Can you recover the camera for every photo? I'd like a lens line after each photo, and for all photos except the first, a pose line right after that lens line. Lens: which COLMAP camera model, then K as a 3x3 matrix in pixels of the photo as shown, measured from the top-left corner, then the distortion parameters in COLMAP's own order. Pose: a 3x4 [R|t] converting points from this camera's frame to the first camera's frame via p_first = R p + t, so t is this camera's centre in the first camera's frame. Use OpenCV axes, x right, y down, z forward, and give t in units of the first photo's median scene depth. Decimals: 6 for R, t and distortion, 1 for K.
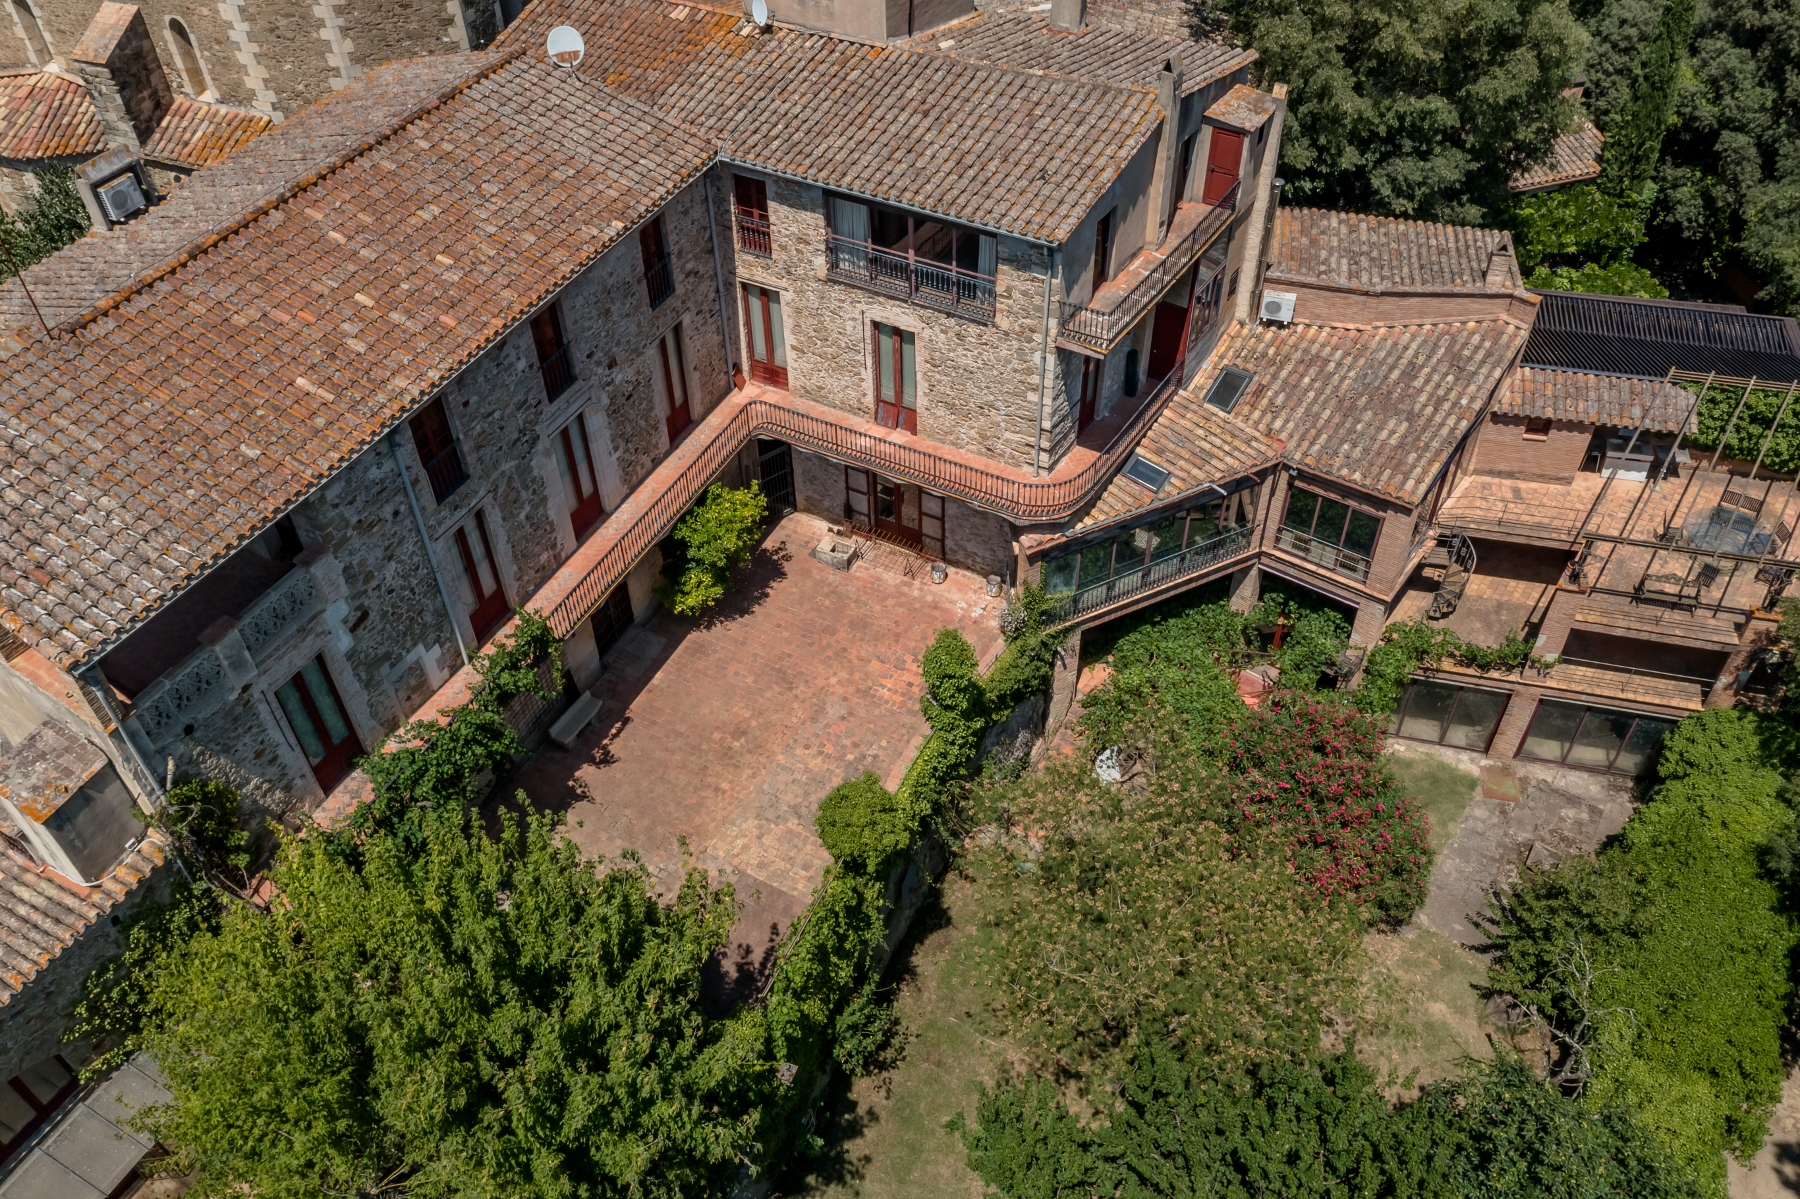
lens RADIAL K [[1411.8, 0, 940.2], [0, 1411.8, 602.9], [0, 0, 1]] dist [-0.002398, 0.000918]
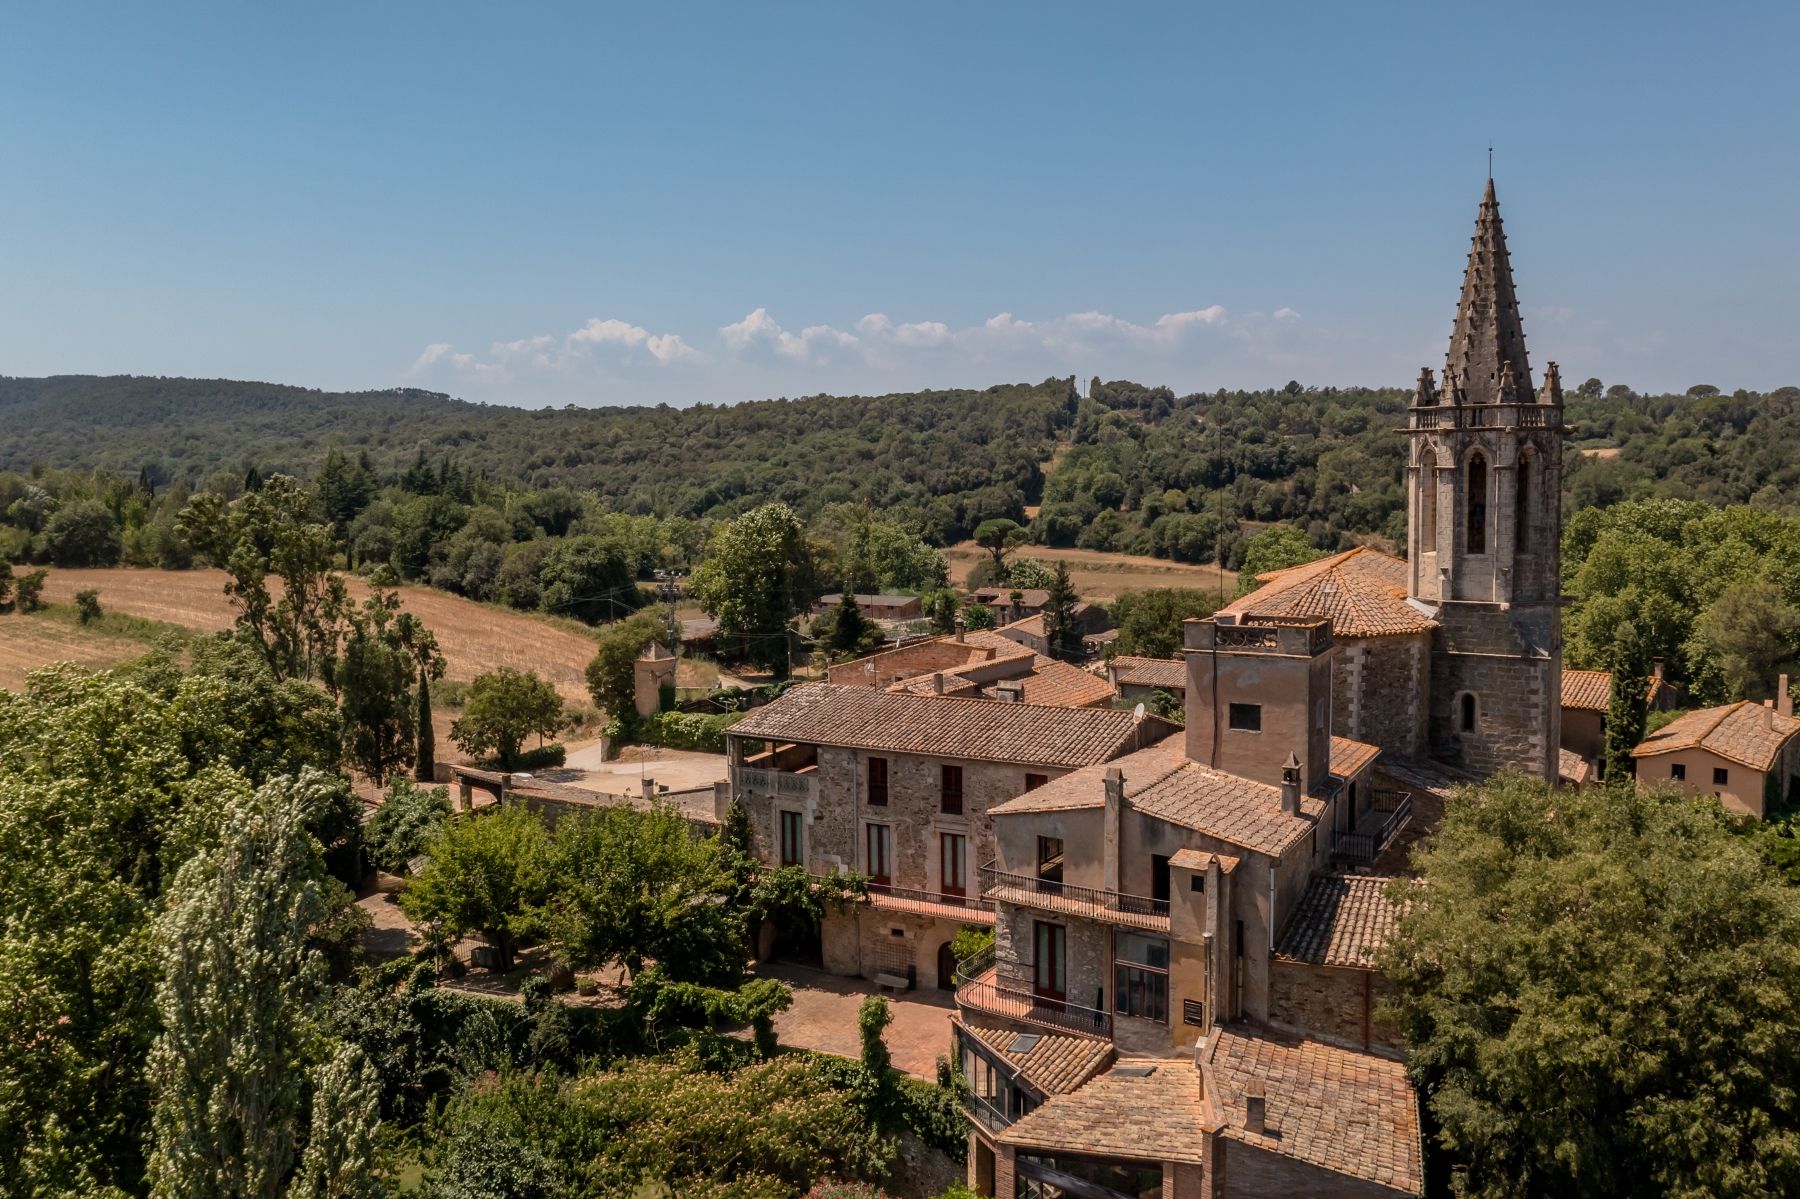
lens RADIAL K [[1511.6, 0, 899.8], [0, 1511.6, 594.1], [0, 0, 1]] dist [-0.008275, -0.004067]
pose [[-0.066365, 0.103436, -0.992420, 1.574197], [-0.689935, 0.713766, 0.120531, -0.501529], [0.720823, 0.692704, 0.023995, 0.596124]]
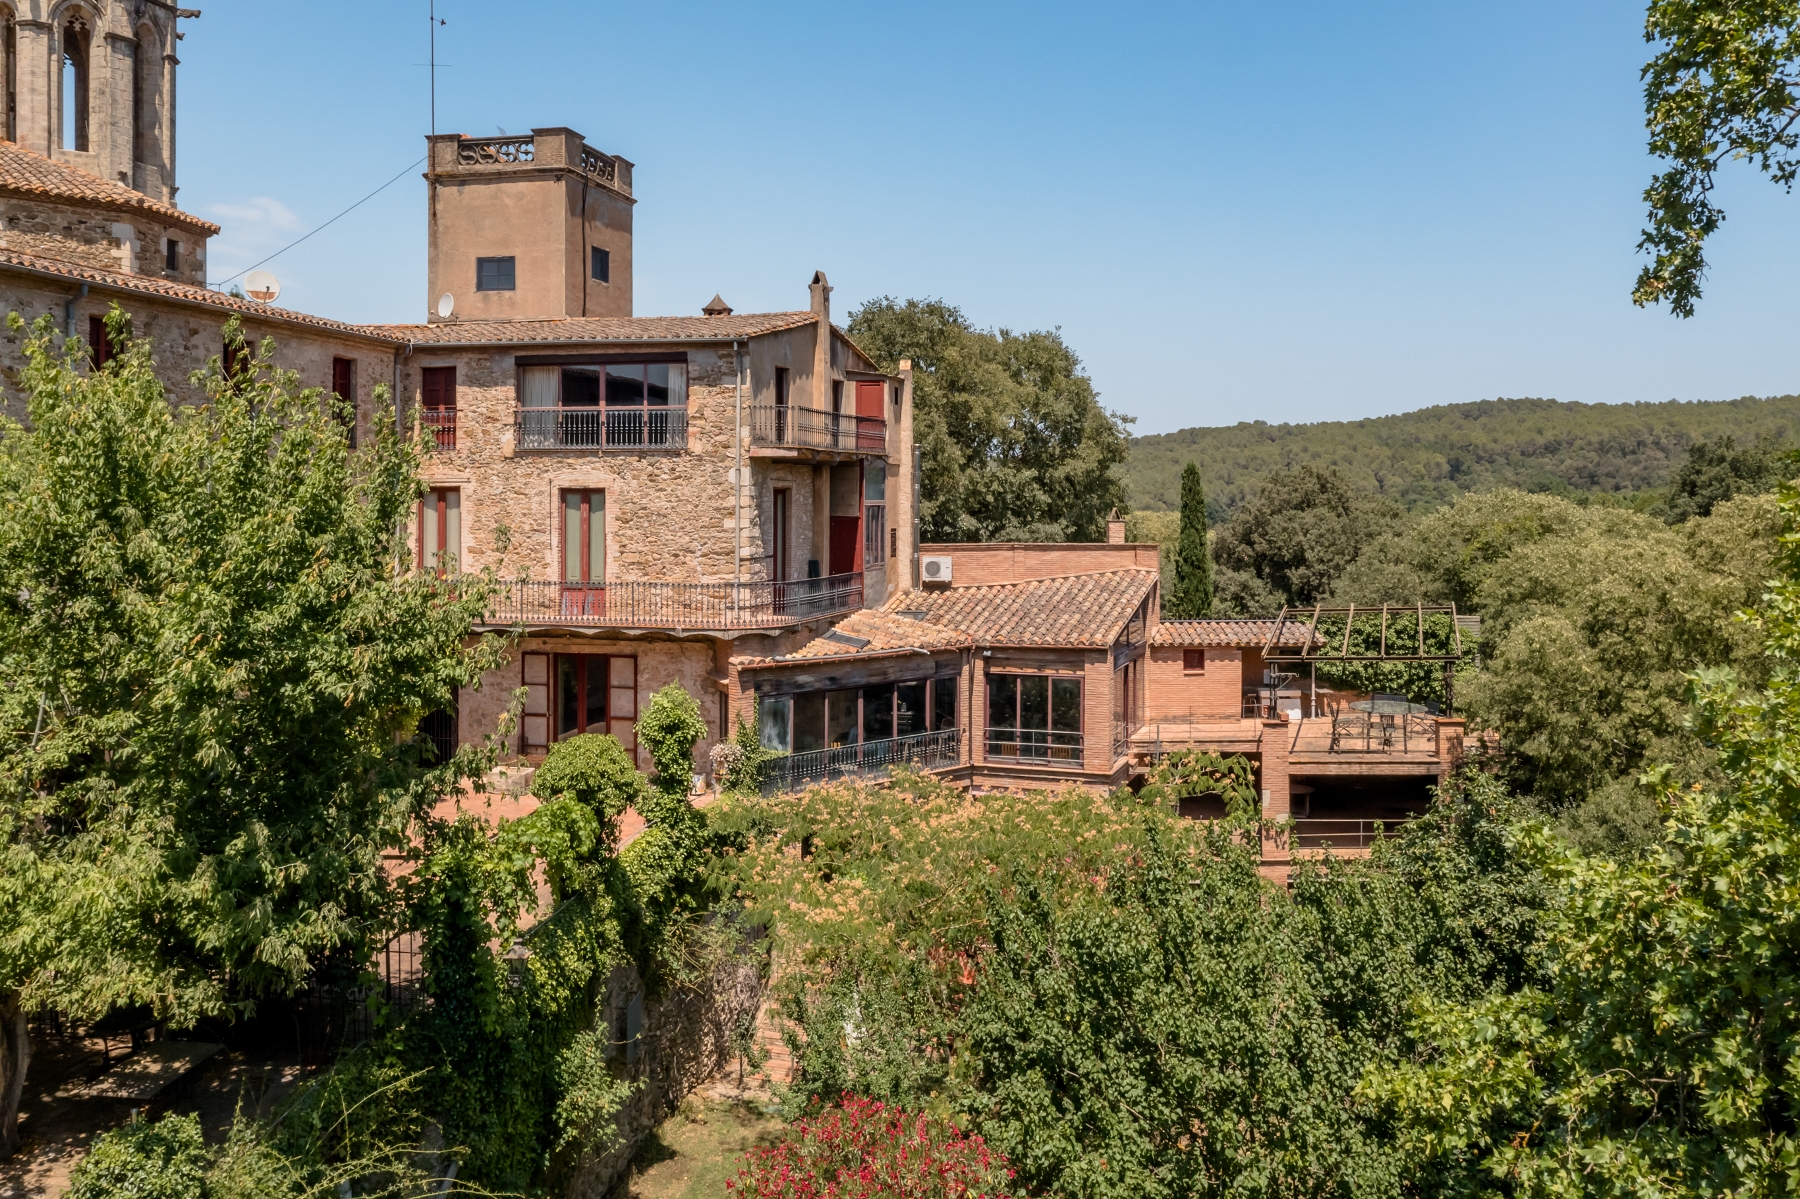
lens RADIAL K [[1443.9, 0, 929.2], [0, 1443.9, 522.4], [0, 0, 1]] dist [-0.009561, -0.015093]
pose [[0.956722, -0.001761, 0.290998, -0.093248], [0.201019, 0.727051, -0.656497, 0.531136], [-0.210414, 0.686581, 0.695940, 0.238735]]
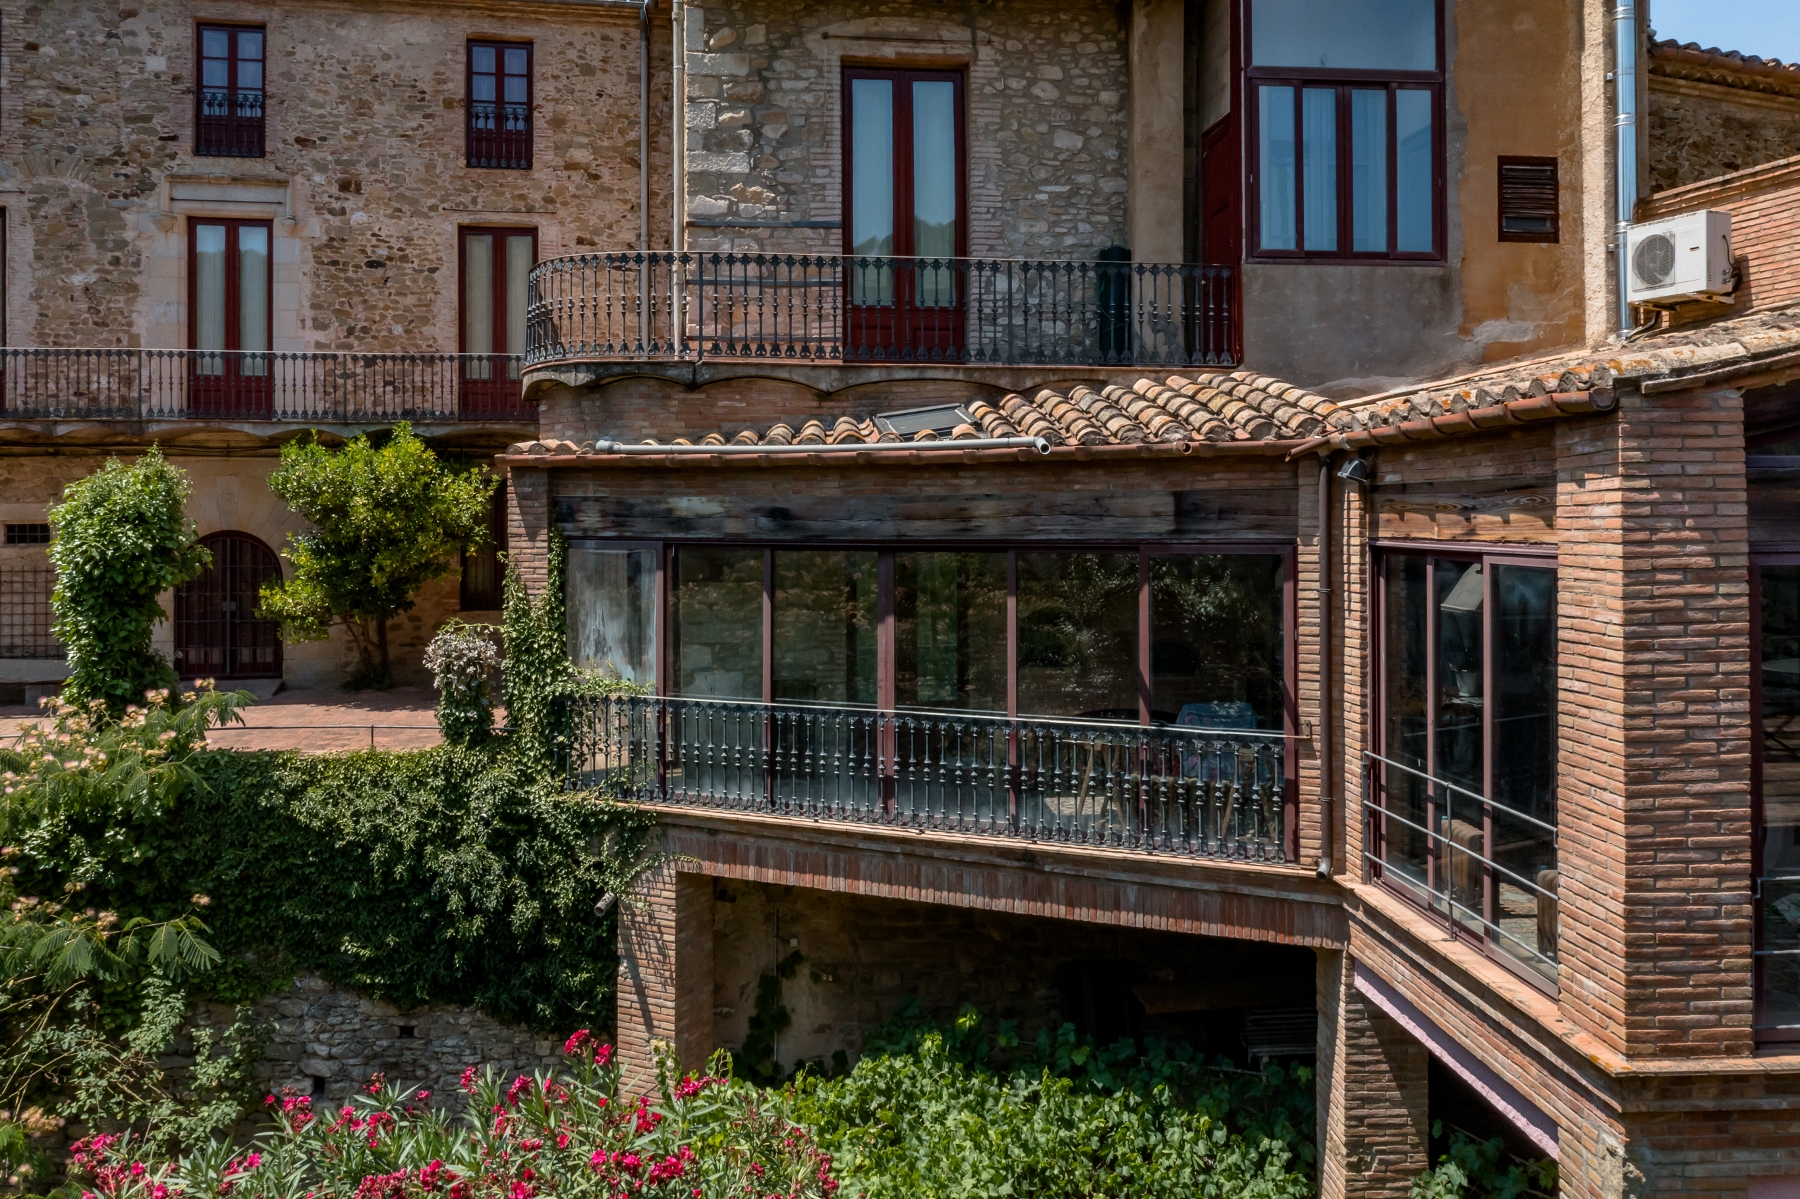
lens RADIAL K [[1444.7, 0, 914.6], [0, 1444.7, 517.6], [0, 0, 1]] dist [-0.009362, -0.006419]
pose [[0.609256, -0.002918, -0.792968, 0.438205], [-0.552412, 0.715861, -0.427065, 0.081367], [0.568901, 0.698237, 0.434531, 0.878828]]
